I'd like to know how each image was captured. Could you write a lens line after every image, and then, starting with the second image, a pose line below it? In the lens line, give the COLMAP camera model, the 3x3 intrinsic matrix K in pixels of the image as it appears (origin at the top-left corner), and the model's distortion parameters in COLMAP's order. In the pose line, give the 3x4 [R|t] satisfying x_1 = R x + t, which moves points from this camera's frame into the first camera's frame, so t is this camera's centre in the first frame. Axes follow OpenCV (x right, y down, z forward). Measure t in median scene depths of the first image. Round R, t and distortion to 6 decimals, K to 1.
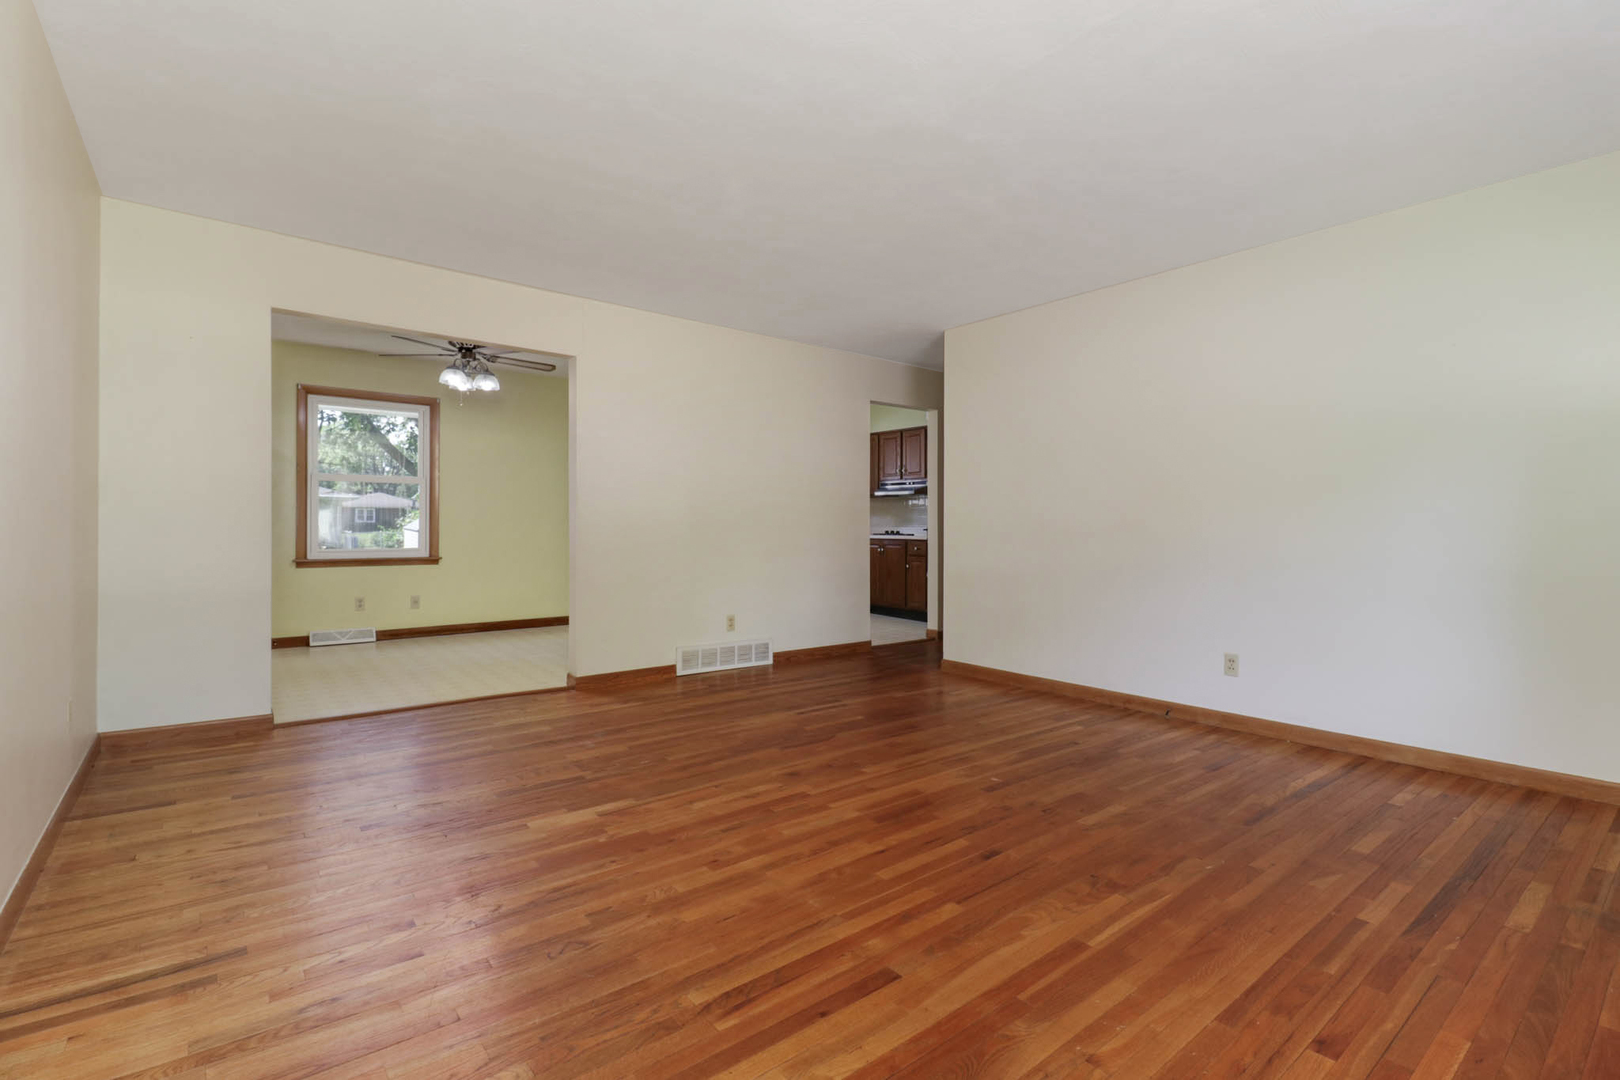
lens RADIAL K [[744.9, 0, 817.3], [0, 744.9, 526.6], [0, 0, 1]] dist [0.001722, 0.000351]
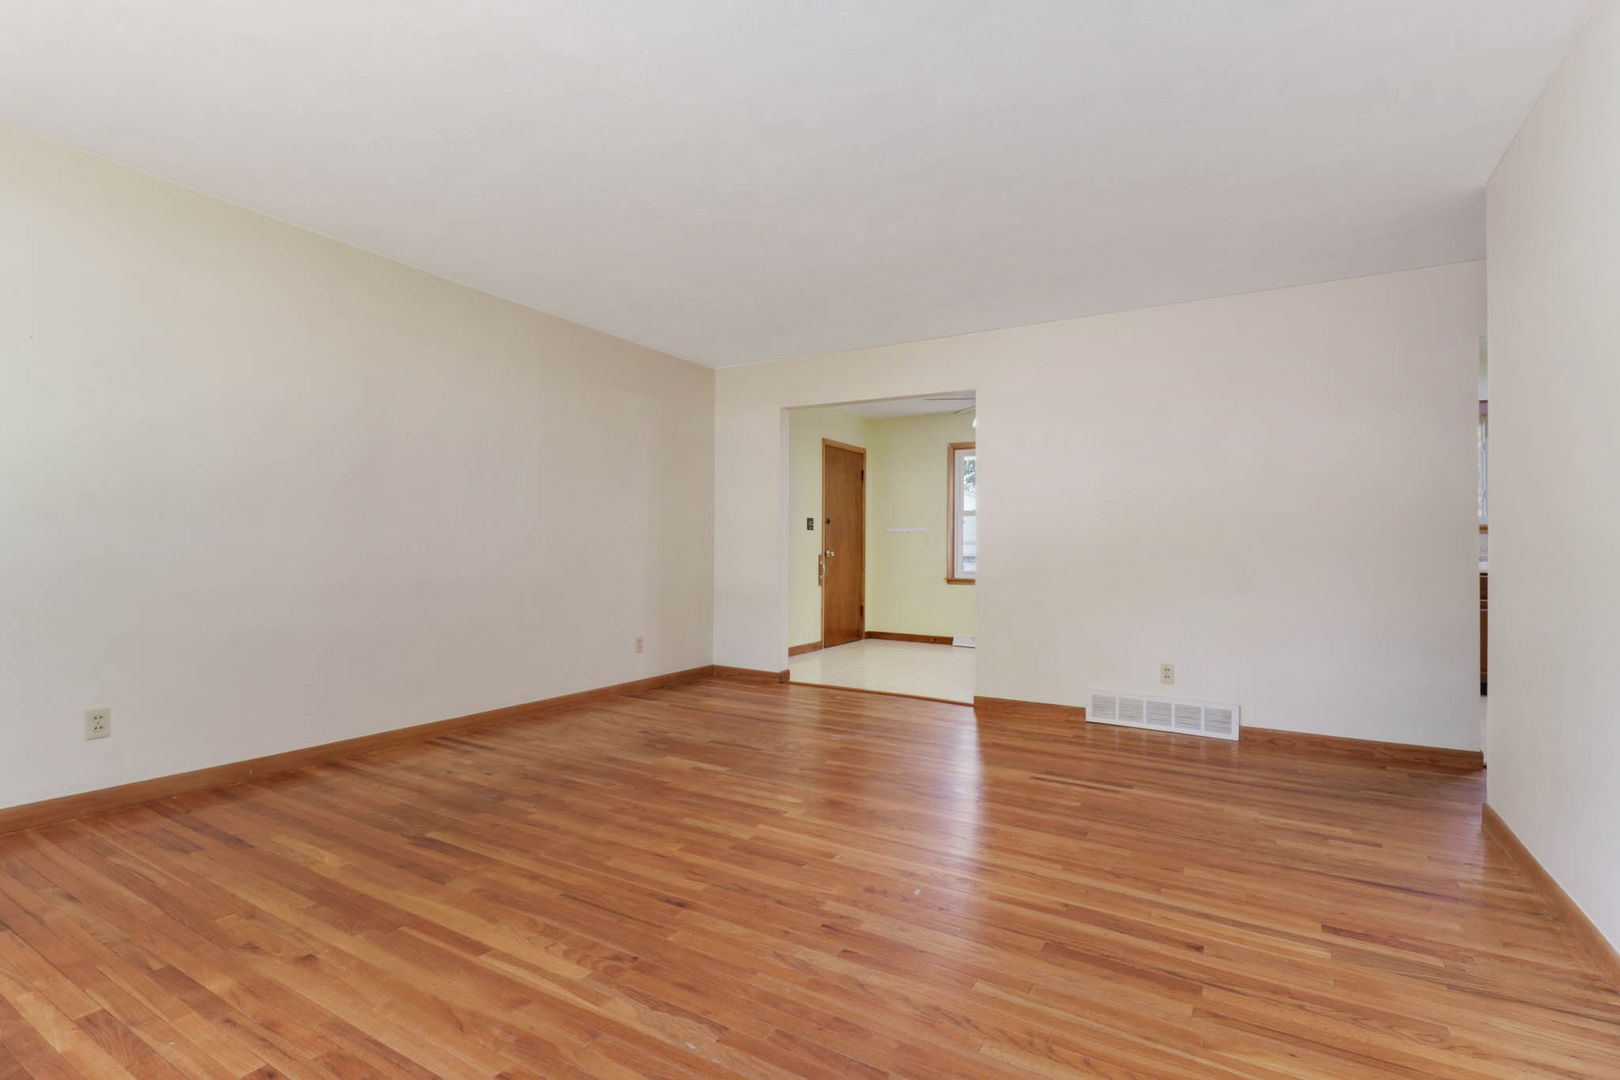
lens RADIAL K [[745.3, 0, 810.0], [0, 745.3, 540.0], [0, 0, 1]] dist [0.001779, -0.000223]
pose [[0.355624, -0.012473, -0.934546, 0.888429], [-0.008717, 0.999823, -0.016662, 0.003922], [0.934589, 0.014072, 0.355452, 0.629183]]
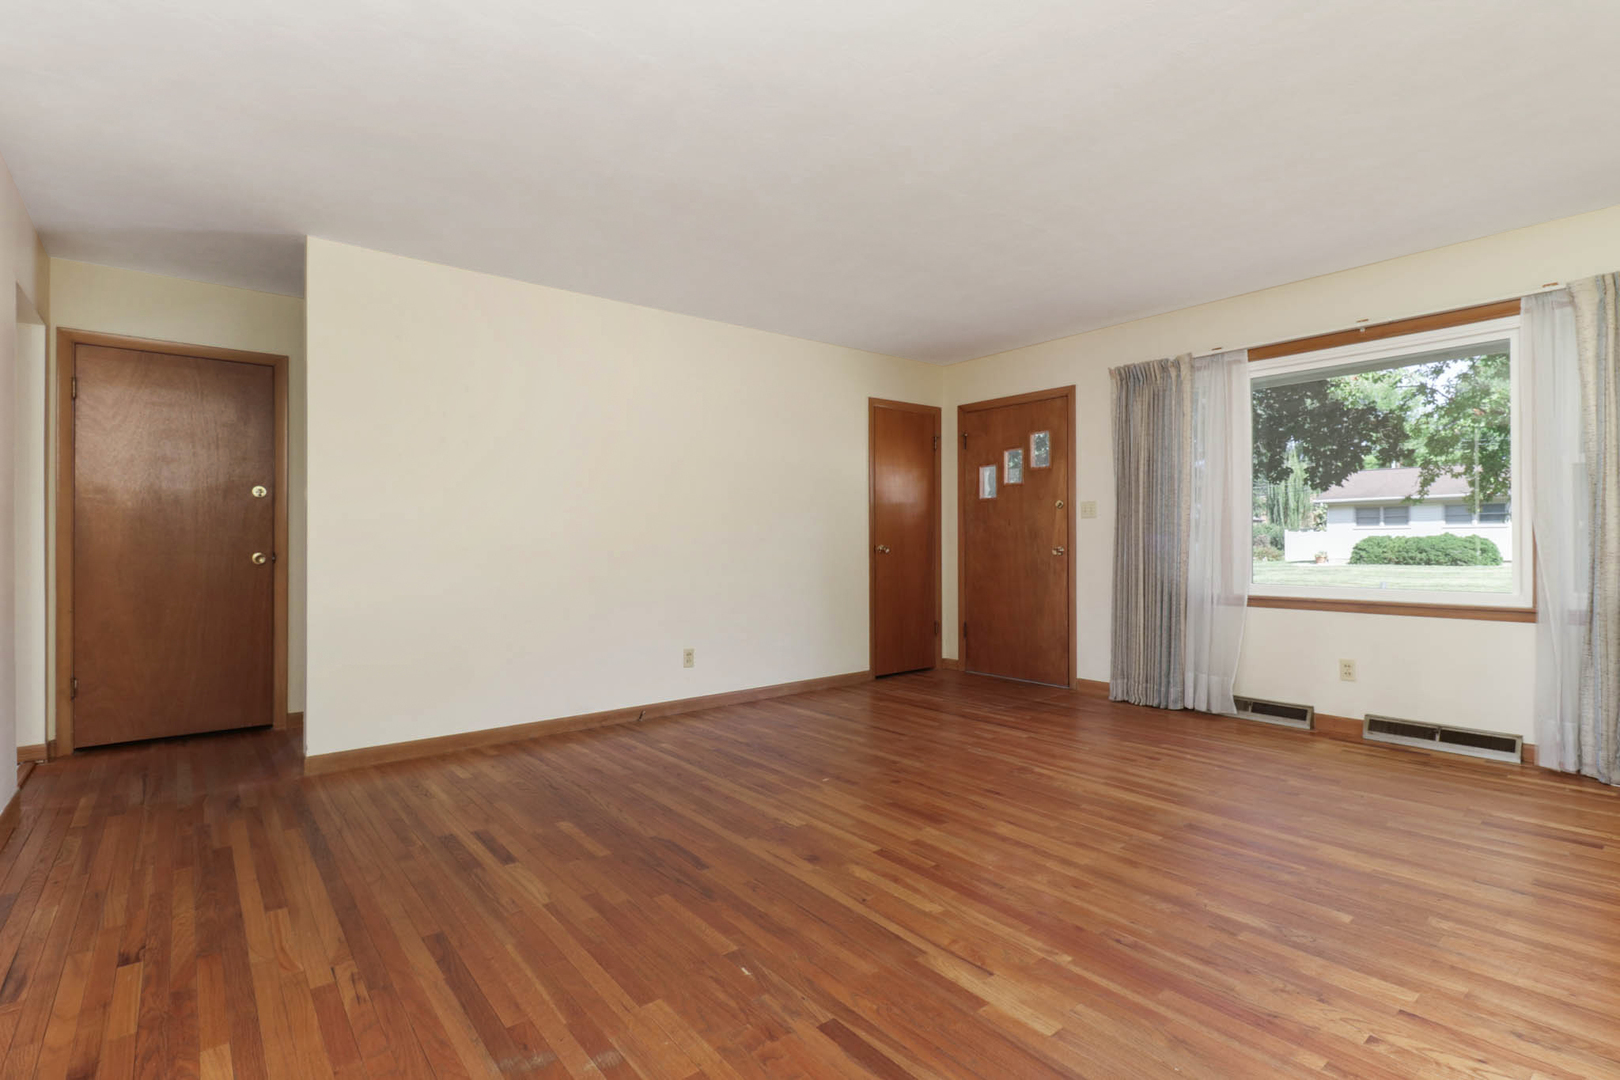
lens RADIAL K [[769.5, 0, 810.0], [0, 769.5, 540.0], [0, 0, 1]] dist [0.000891, -0.000466]
pose [[0.003538, -0.007899, 0.999963, -0.866092], [0.009060, 0.999928, 0.007867, -0.016926], [-0.999953, 0.009032, 0.003609, 1.007022]]
